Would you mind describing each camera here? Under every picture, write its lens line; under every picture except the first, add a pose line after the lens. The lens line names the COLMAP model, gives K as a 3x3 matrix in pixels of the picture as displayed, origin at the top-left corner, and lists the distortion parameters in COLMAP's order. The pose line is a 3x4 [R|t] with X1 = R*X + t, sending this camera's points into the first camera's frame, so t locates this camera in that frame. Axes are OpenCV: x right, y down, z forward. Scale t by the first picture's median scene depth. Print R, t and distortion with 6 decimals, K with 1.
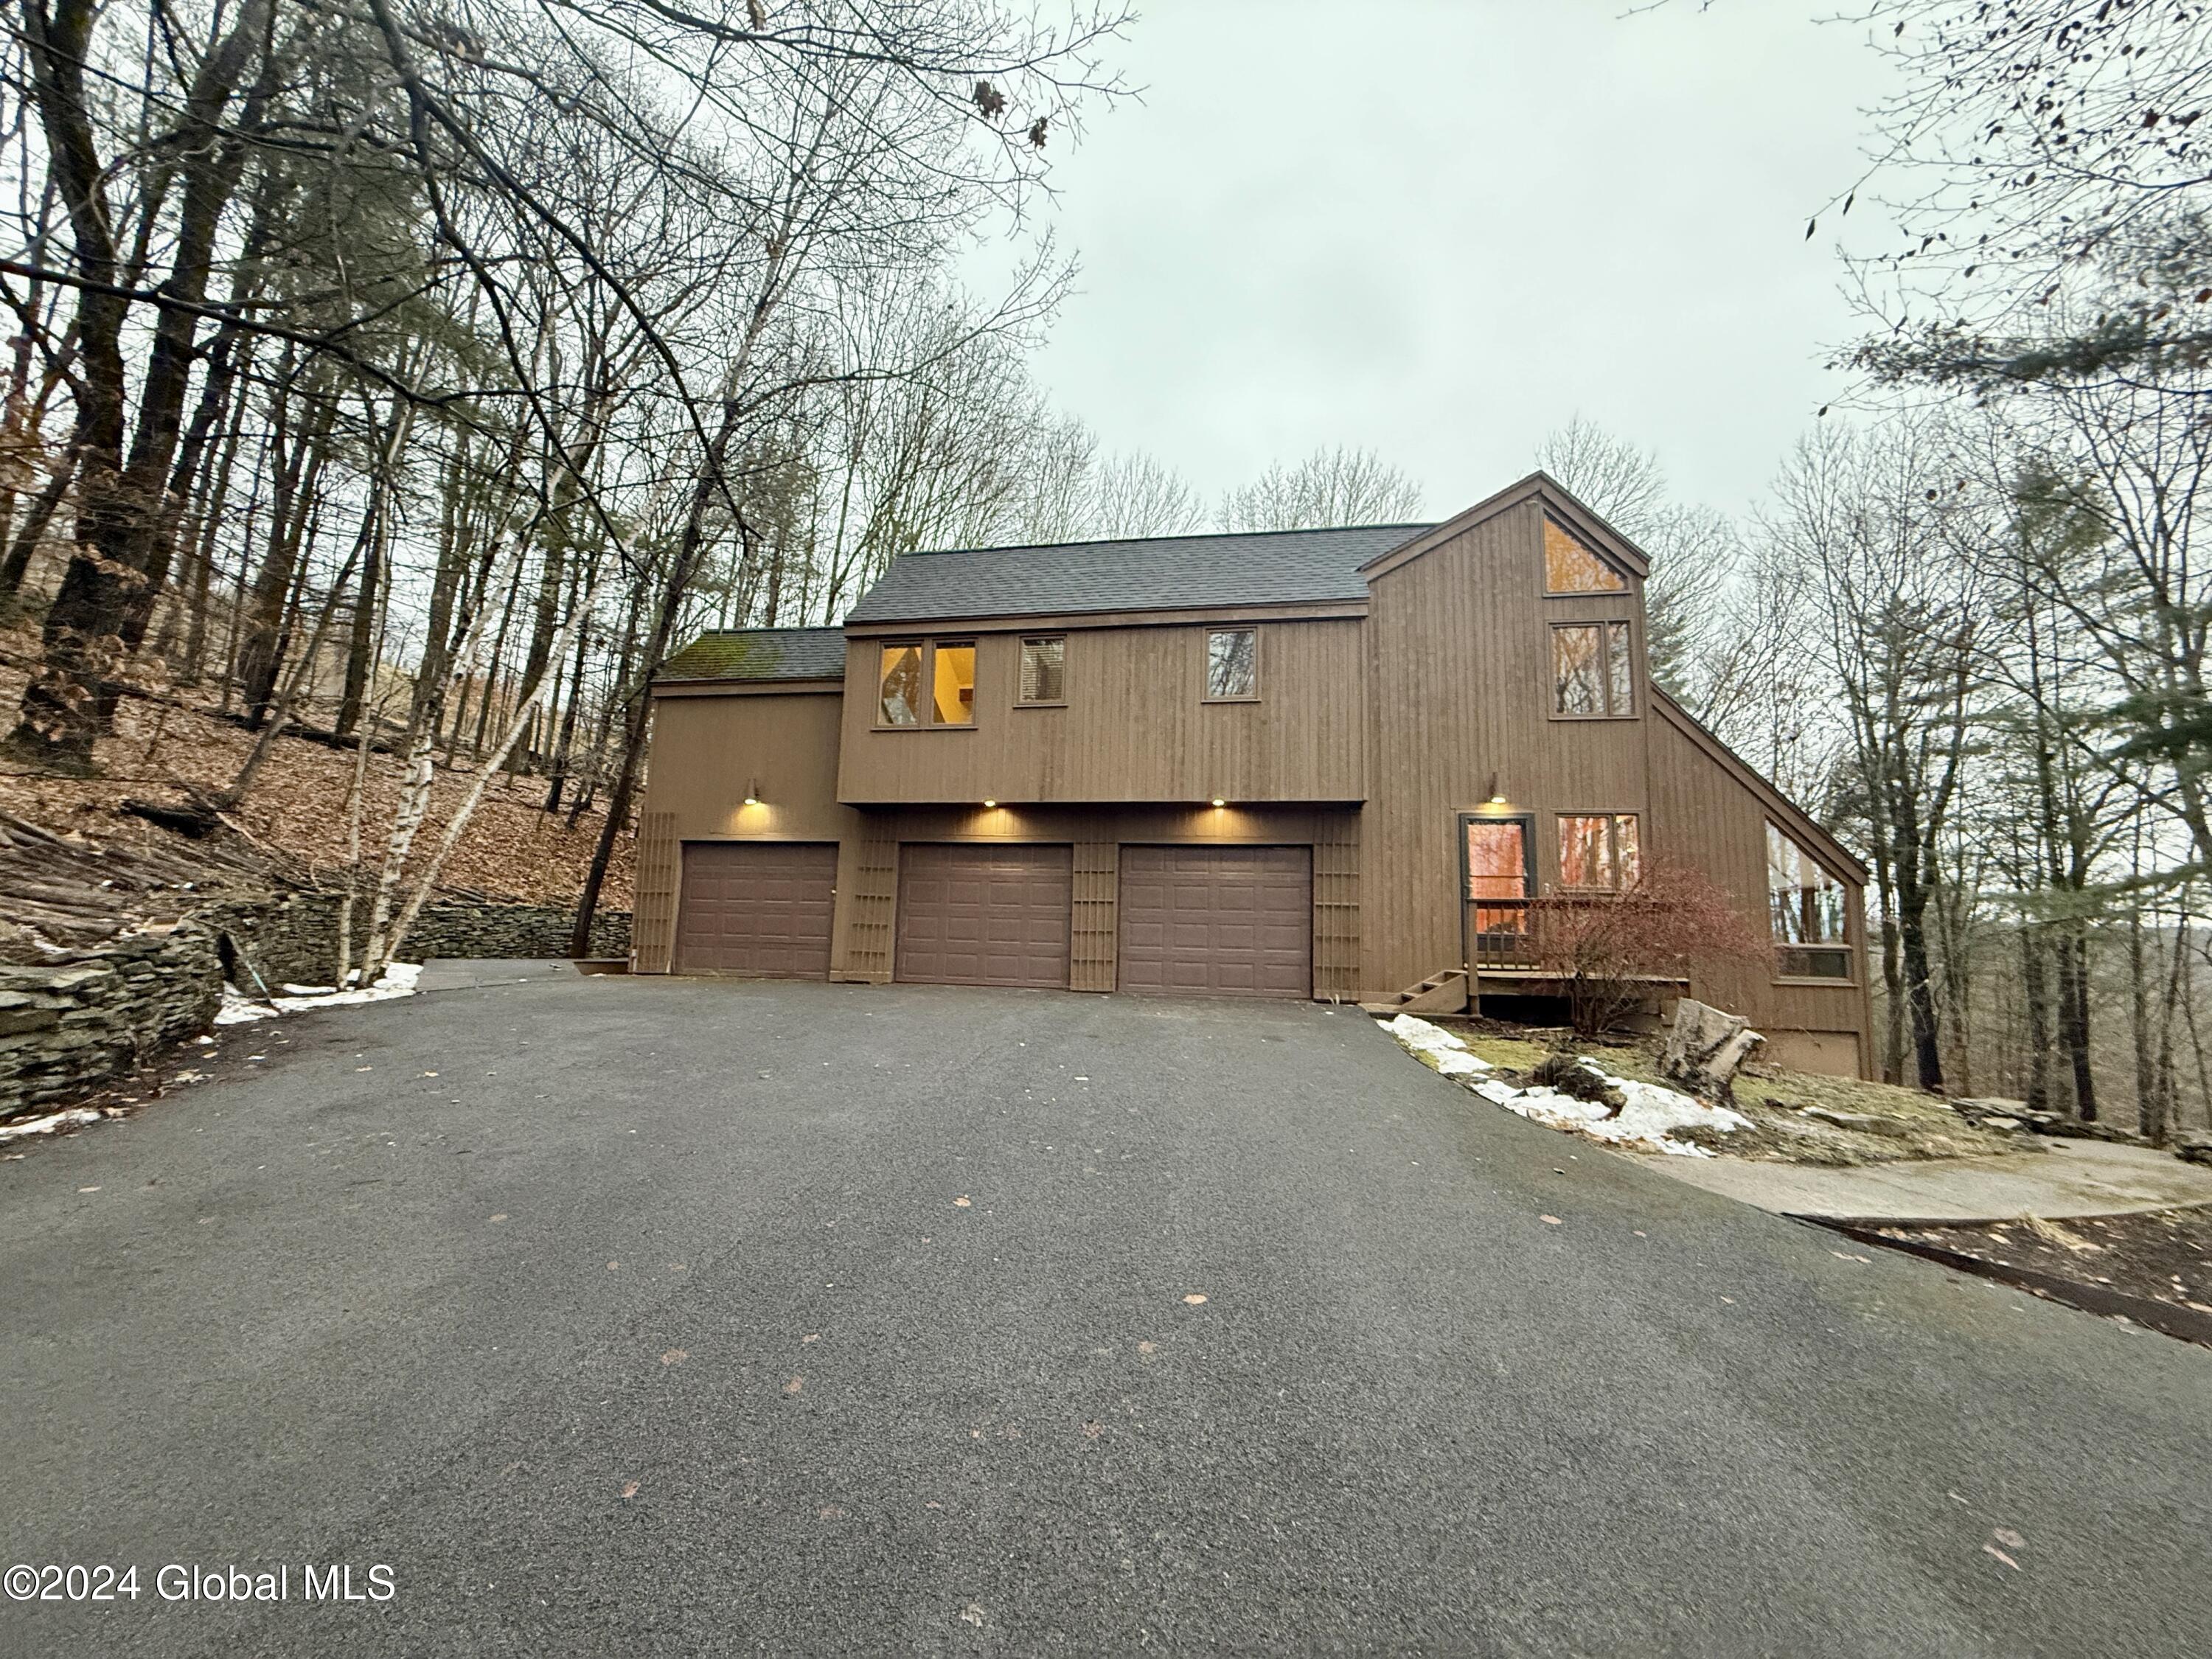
lens RADIAL K [[883.4, 0, 1106.3], [0, 883.4, 830.4], [0, 0, 1]] dist [-0.001729, 0.000855]
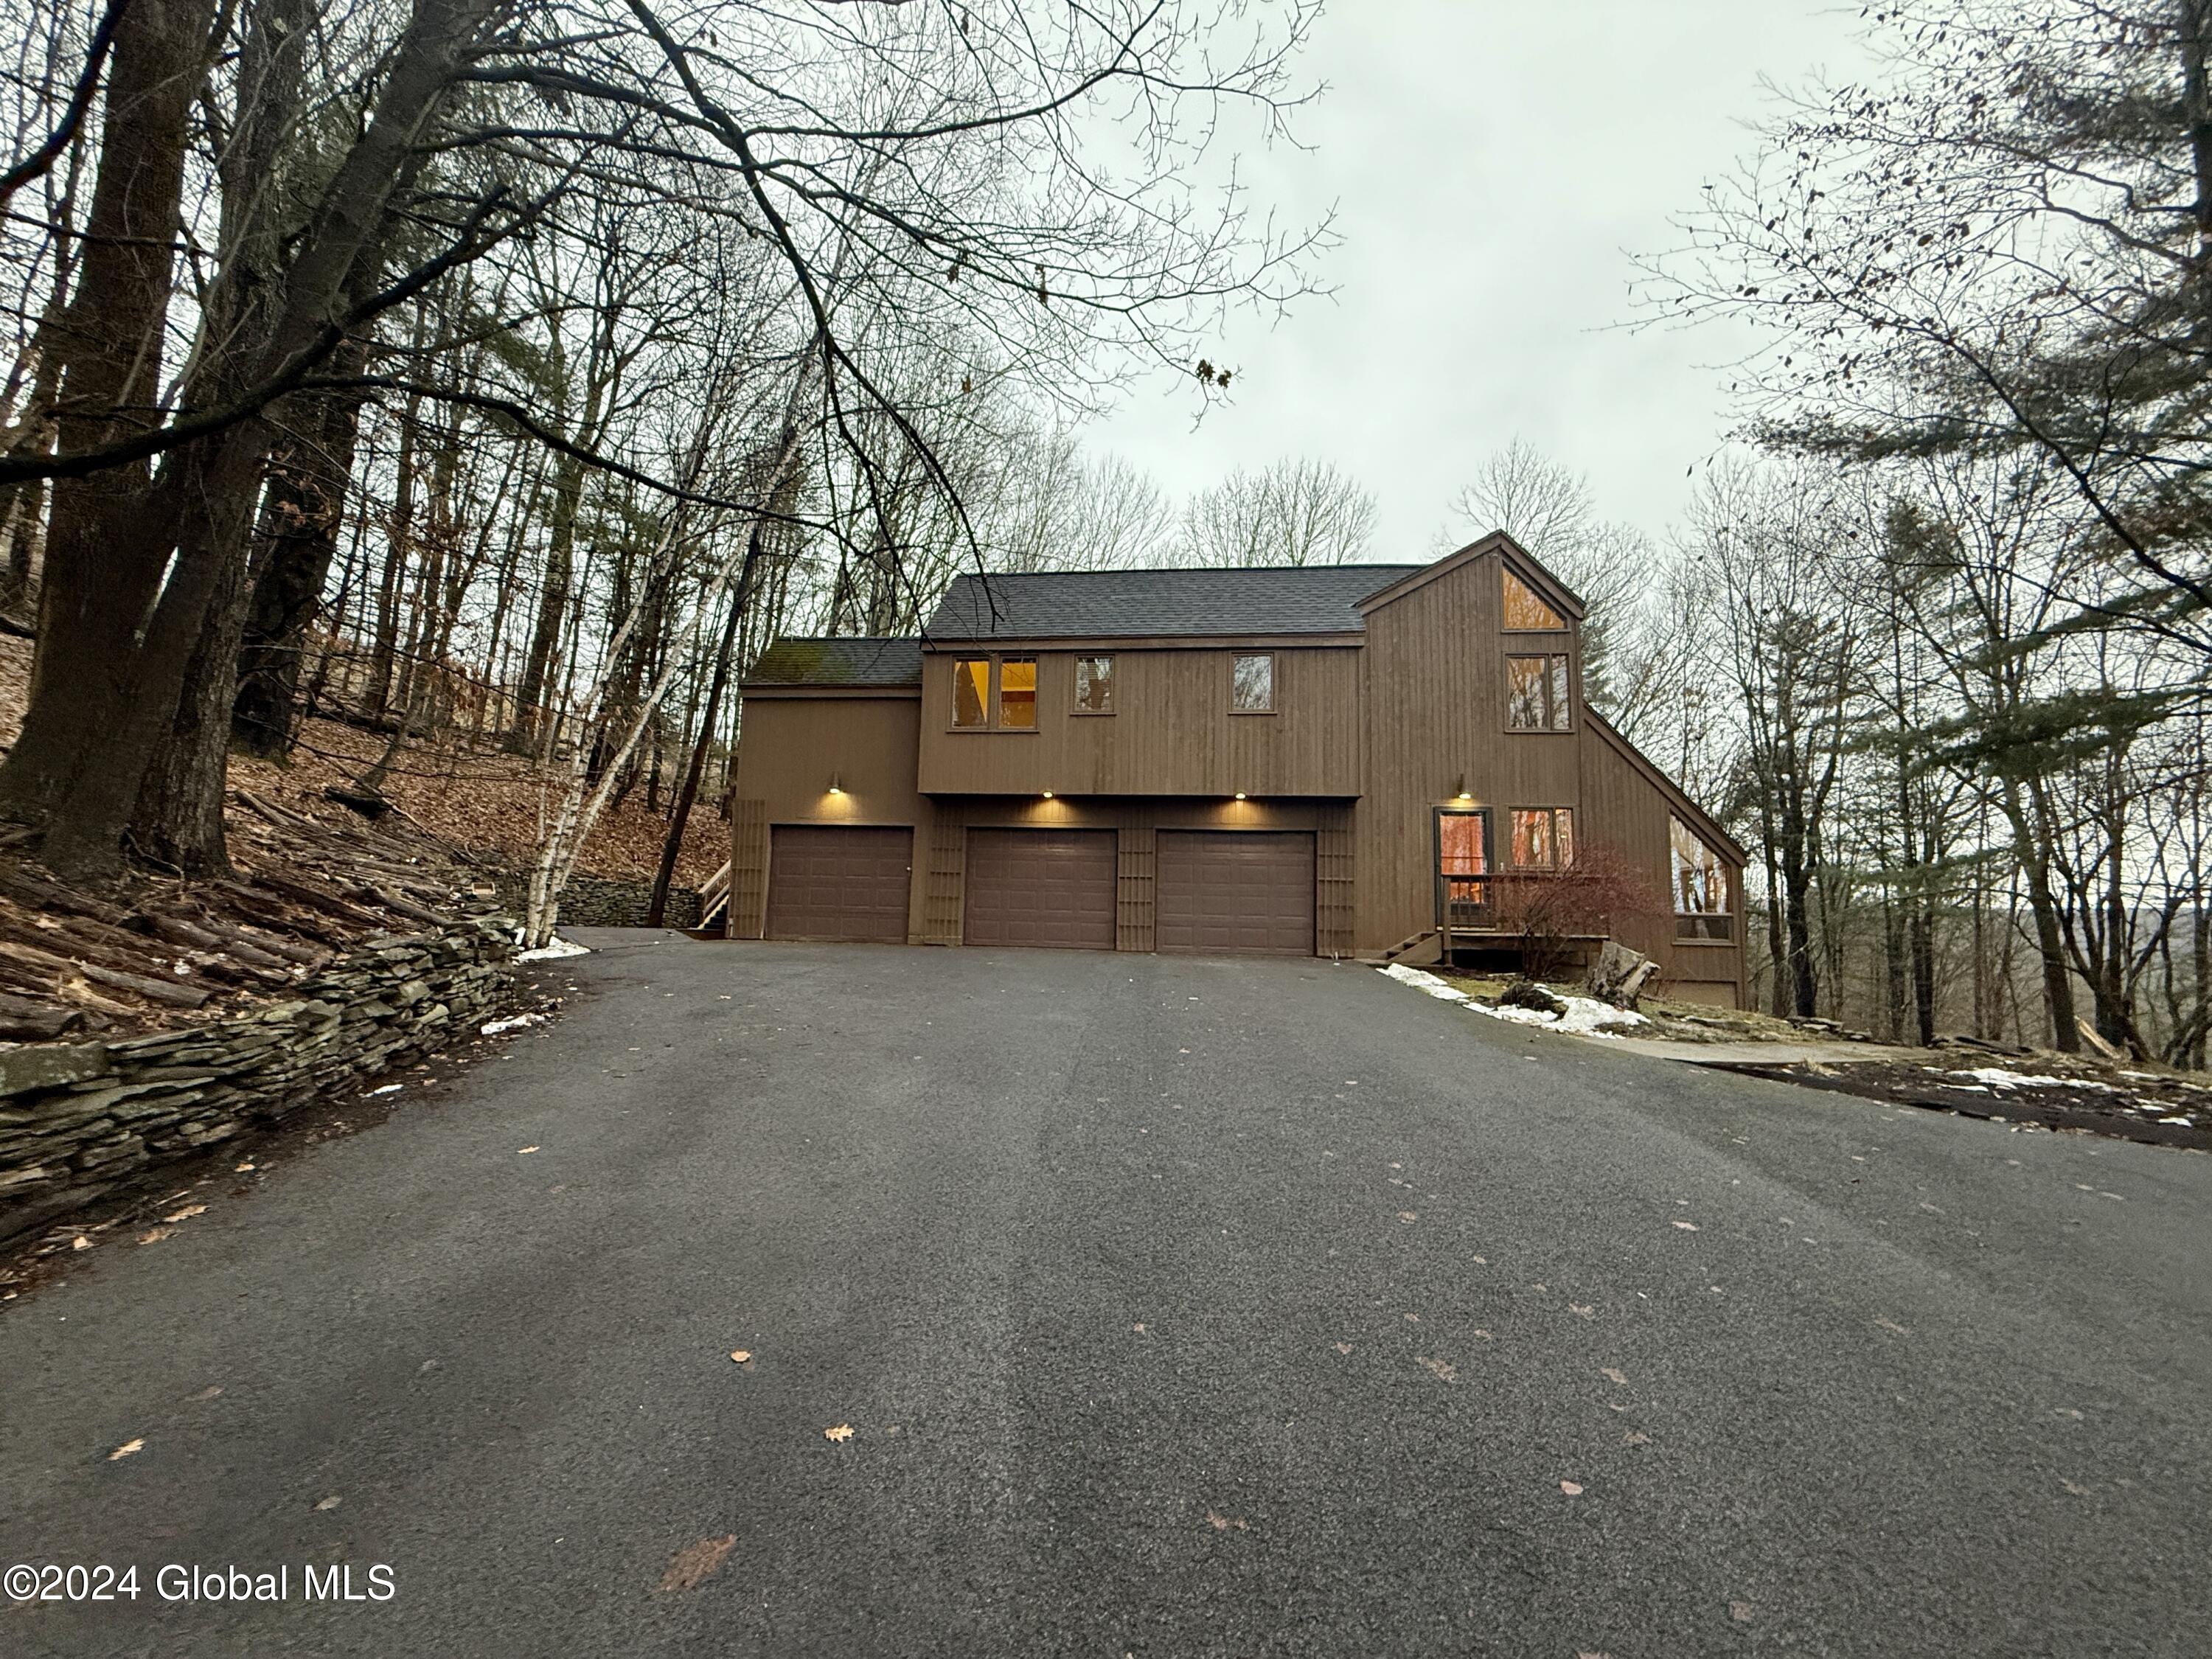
lens RADIAL K [[883.4, 0, 1105.8], [0, 883.4, 831.5], [0, 0, 1]] dist [-0.001729, 0.000855]
pose [[0.997761, 0.005527, 0.066650, -0.127349], [-0.006924, 0.999761, 0.020752, -0.006180], [-0.066519, -0.021167, 0.997561, -0.186891]]
